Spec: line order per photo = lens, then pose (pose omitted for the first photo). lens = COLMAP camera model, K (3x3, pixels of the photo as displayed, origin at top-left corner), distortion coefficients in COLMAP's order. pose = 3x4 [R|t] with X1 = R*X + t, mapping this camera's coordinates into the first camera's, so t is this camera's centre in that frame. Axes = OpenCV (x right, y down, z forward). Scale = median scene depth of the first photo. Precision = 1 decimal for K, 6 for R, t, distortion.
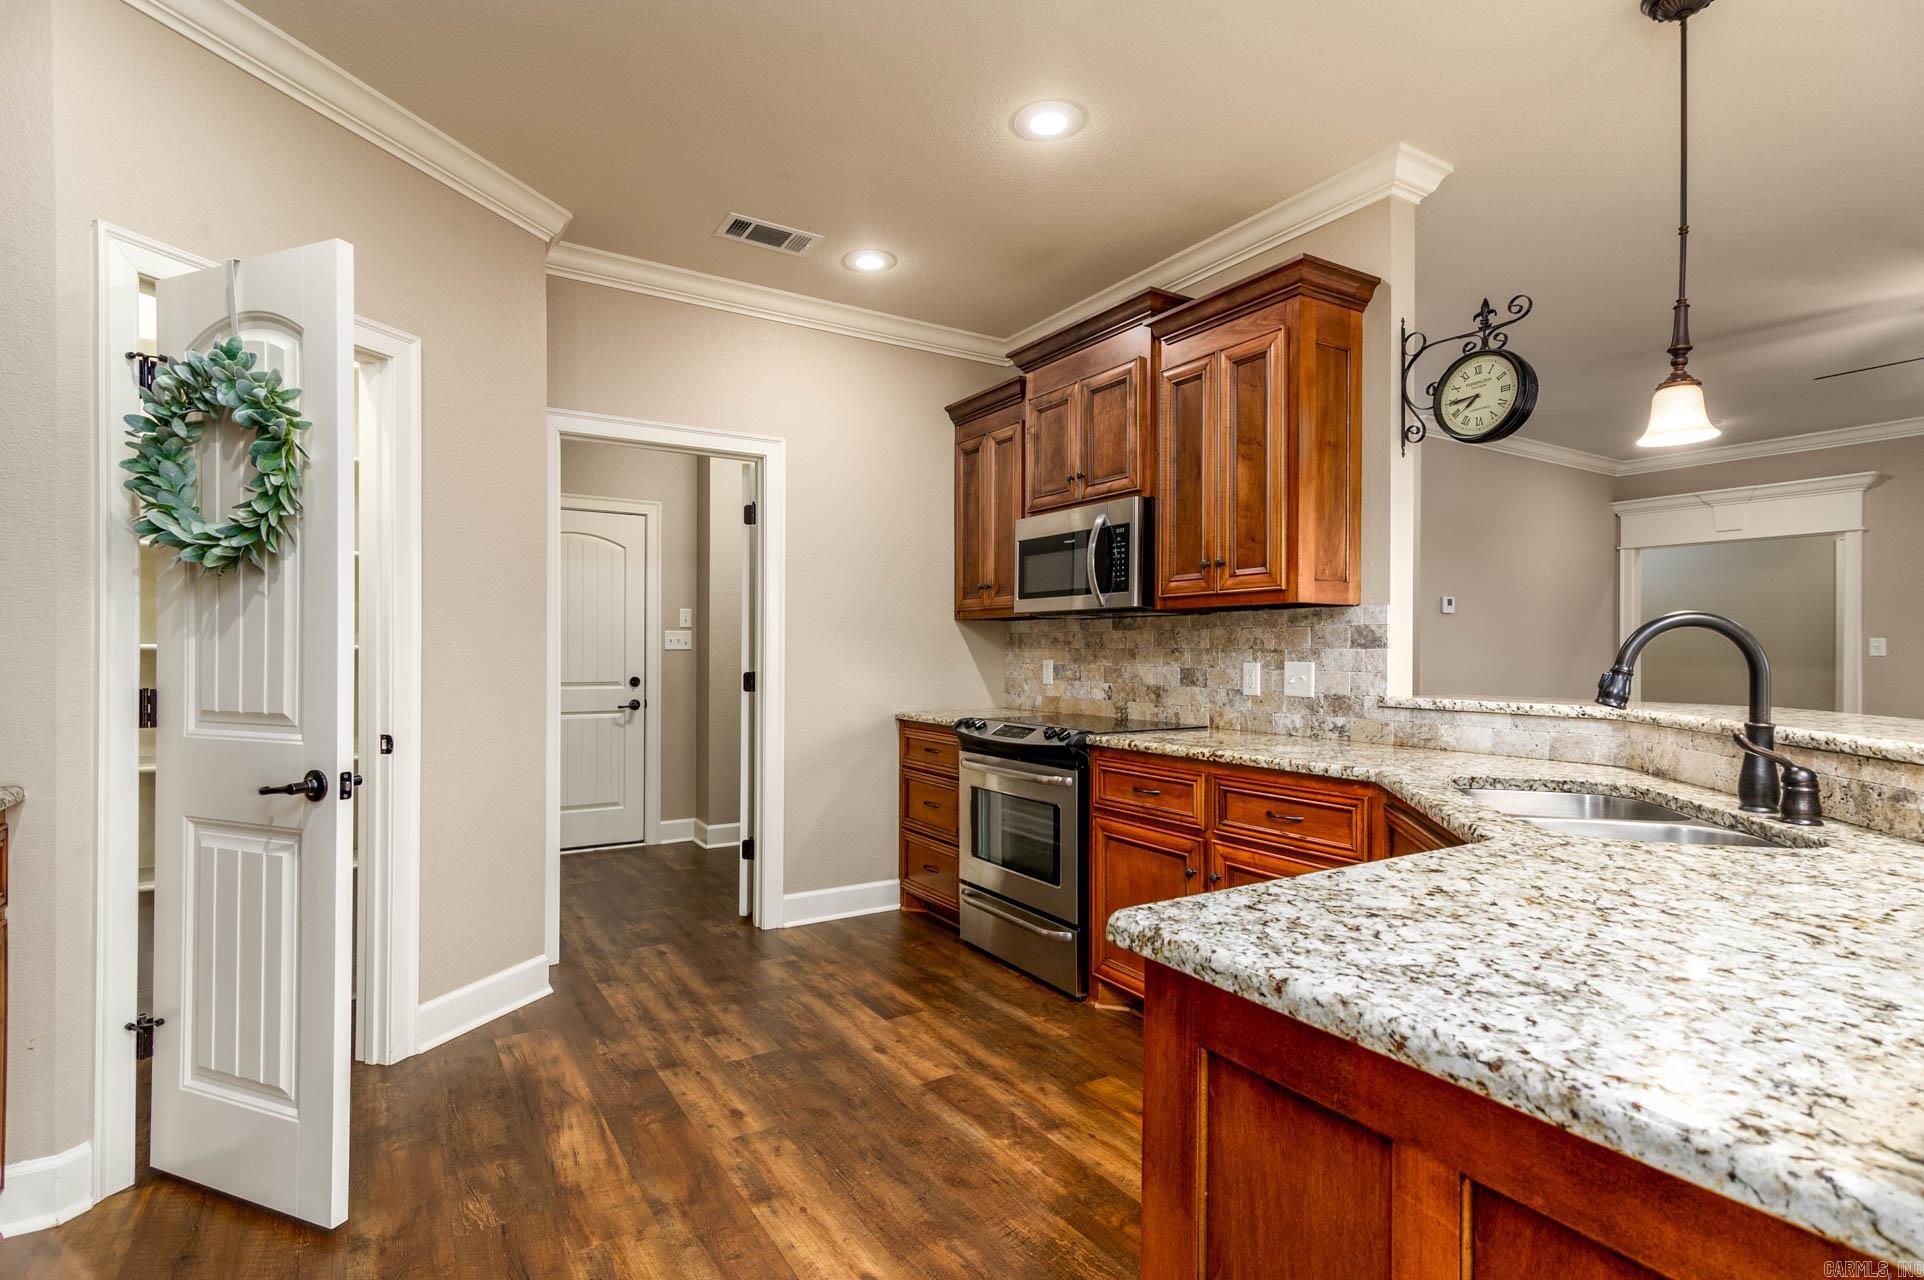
lens RADIAL K [[939.9, 0, 956.4], [0, 939.9, 659.3], [0, 0, 1]] dist [0.004998, 0.000271]
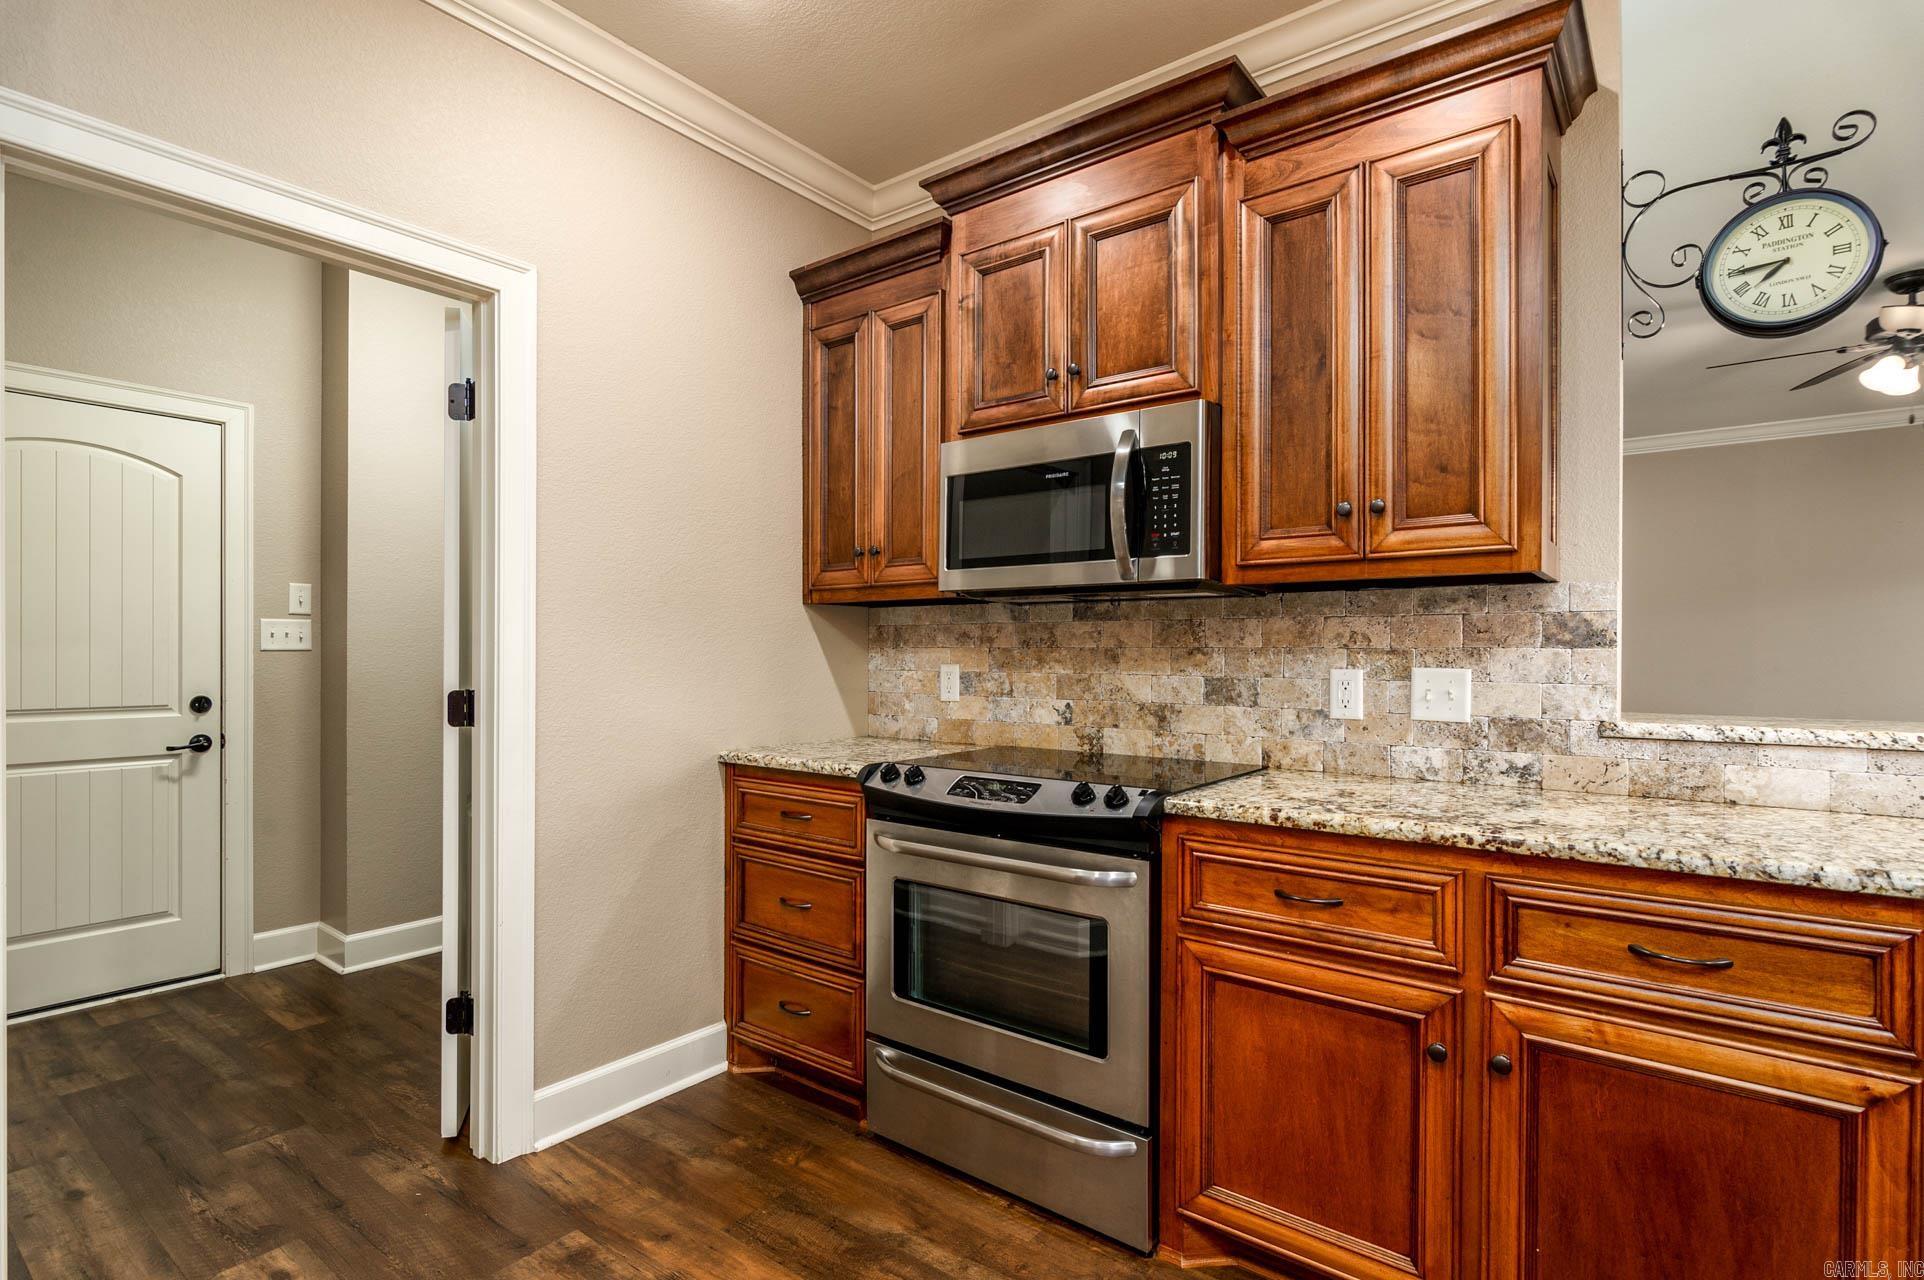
lens RADIAL K [[944.1, 0, 959.5], [0, 944.1, 660.4], [0, 0, 1]] dist [-0.005411, -0.000431]
pose [[0.937441, -0.002988, 0.348131, -0.148853], [0.003187, 0.999995, 0.000001, -0.003145], [-0.348130, 0.001109, 0.937446, 0.414112]]
